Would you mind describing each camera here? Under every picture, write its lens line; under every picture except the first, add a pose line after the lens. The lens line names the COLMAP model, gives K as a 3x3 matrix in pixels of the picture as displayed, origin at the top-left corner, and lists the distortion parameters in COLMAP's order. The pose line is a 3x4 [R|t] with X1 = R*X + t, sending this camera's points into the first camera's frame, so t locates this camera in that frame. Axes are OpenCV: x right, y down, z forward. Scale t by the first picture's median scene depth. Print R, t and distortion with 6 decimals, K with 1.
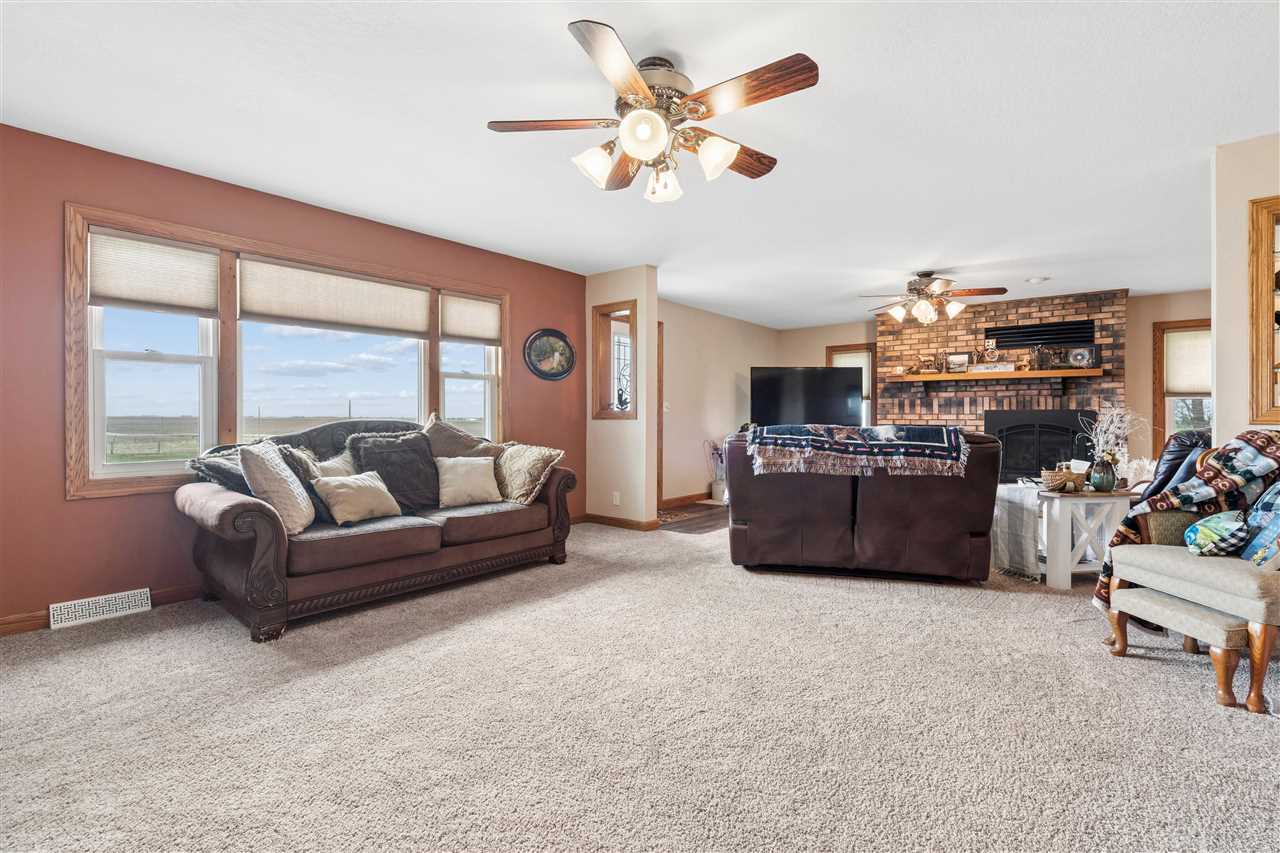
lens RADIAL K [[585.4, 0, 636.6], [0, 585.4, 413.9], [0, 0, 1]] dist [-0.005604, 0.005592]
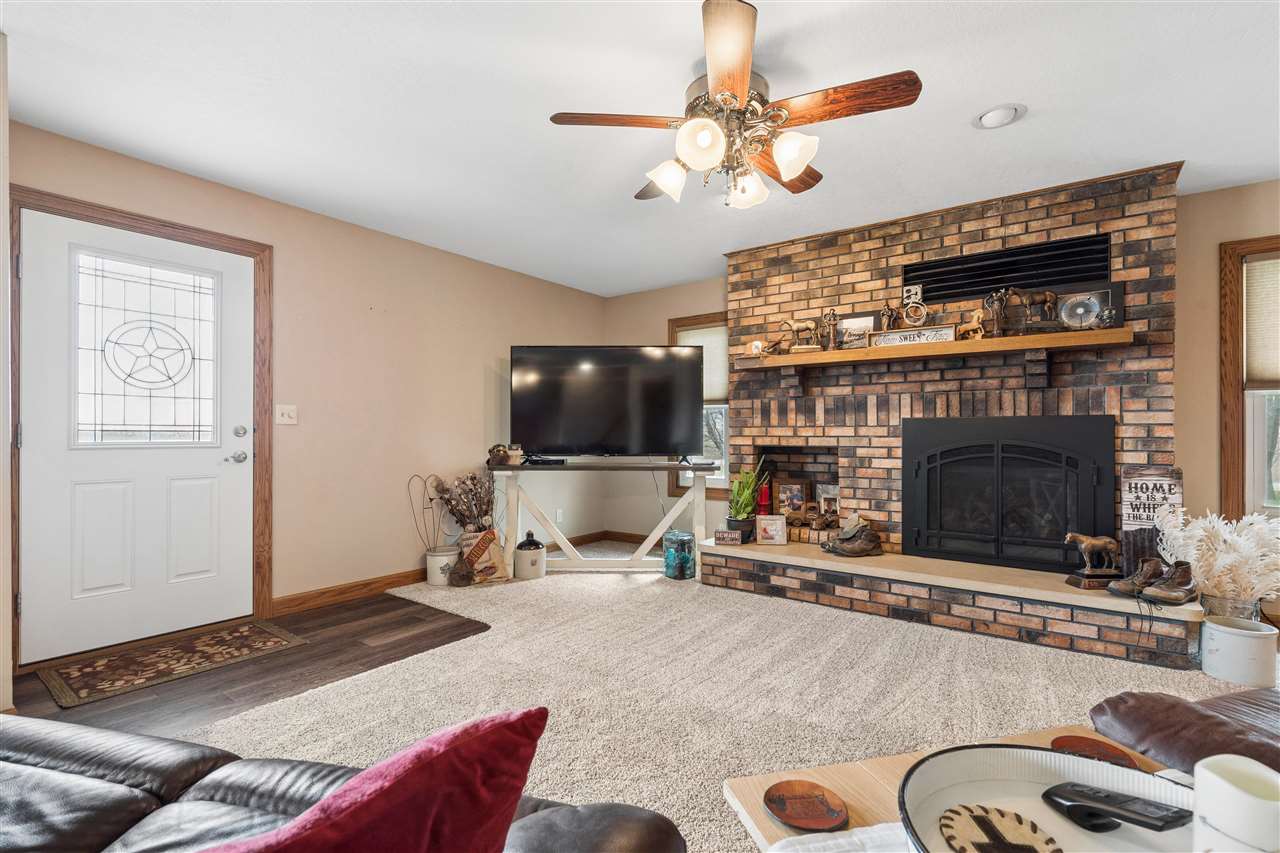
lens RADIAL K [[585.4, 0, 631.6], [0, 585.4, 431.2], [0, 0, 1]] dist [-0.005604, 0.005592]
pose [[0.999209, -0.004620, 0.039500, 0.339159], [0.004528, 0.999987, 0.002409, 0.003049], [-0.039511, -0.002228, 0.999217, 0.493555]]
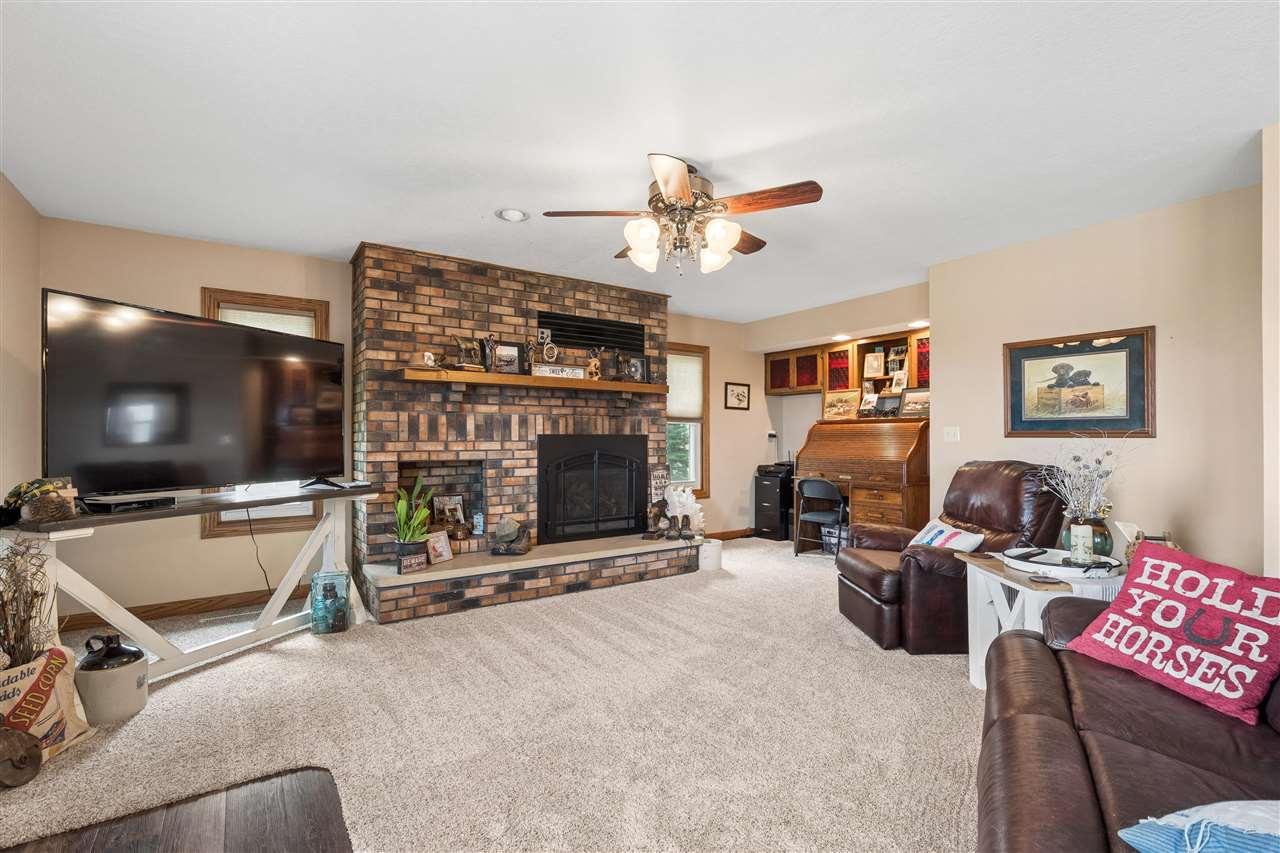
lens RADIAL K [[585.4, 0, 644.1], [0, 585.4, 431.2], [0, 0, 1]] dist [-0.005604, 0.005592]
pose [[0.275100, 0.003454, 0.961409, -0.007941], [-0.004341, 0.999988, -0.002350, -0.009754], [-0.961406, -0.003527, 0.275112, 0.730973]]
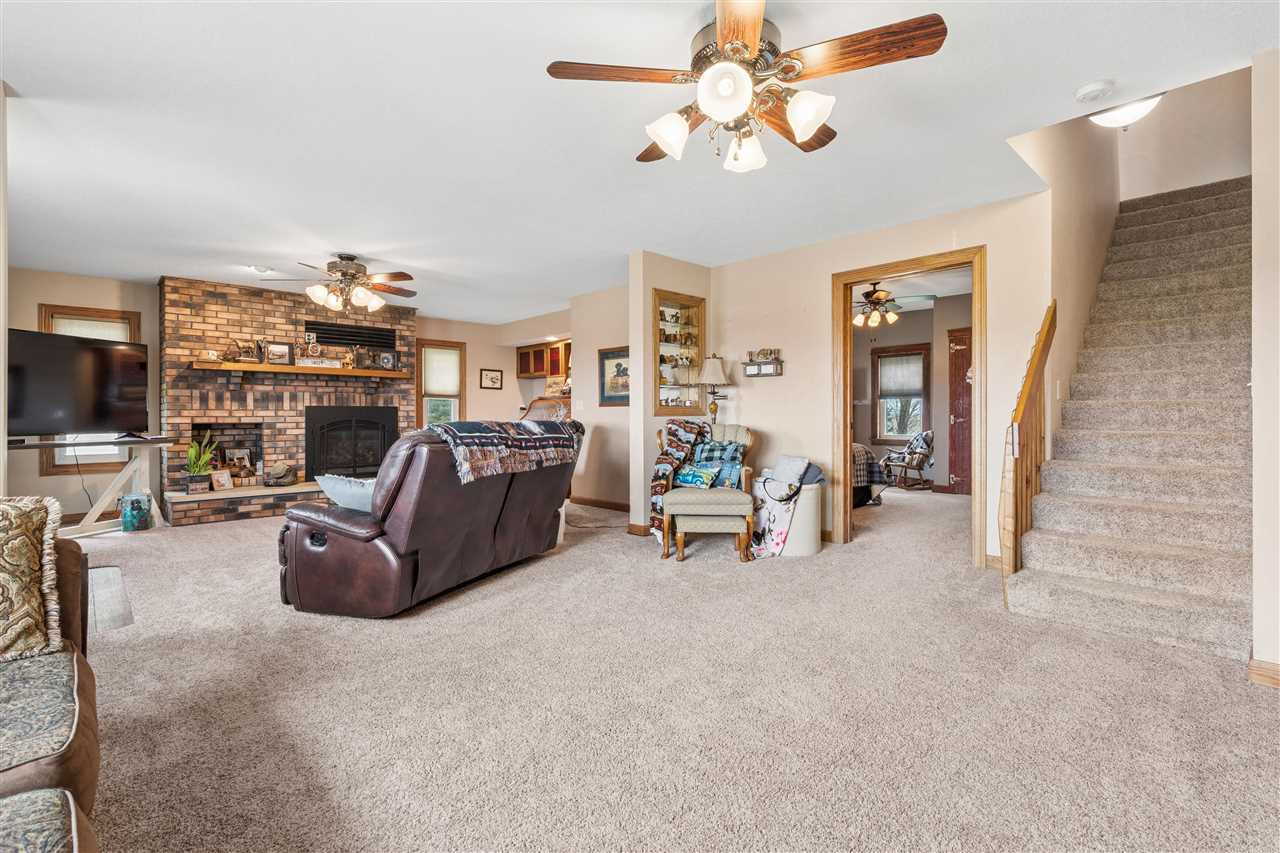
lens RADIAL K [[585.4, 0, 637.0], [0, 585.4, 414.4], [0, 0, 1]] dist [-0.005604, 0.005592]
pose [[0.124610, -0.003225, 0.992201, -0.298901], [-0.001729, 0.999992, 0.003468, 0.003218], [-0.992204, -0.002147, 0.124603, 0.355349]]
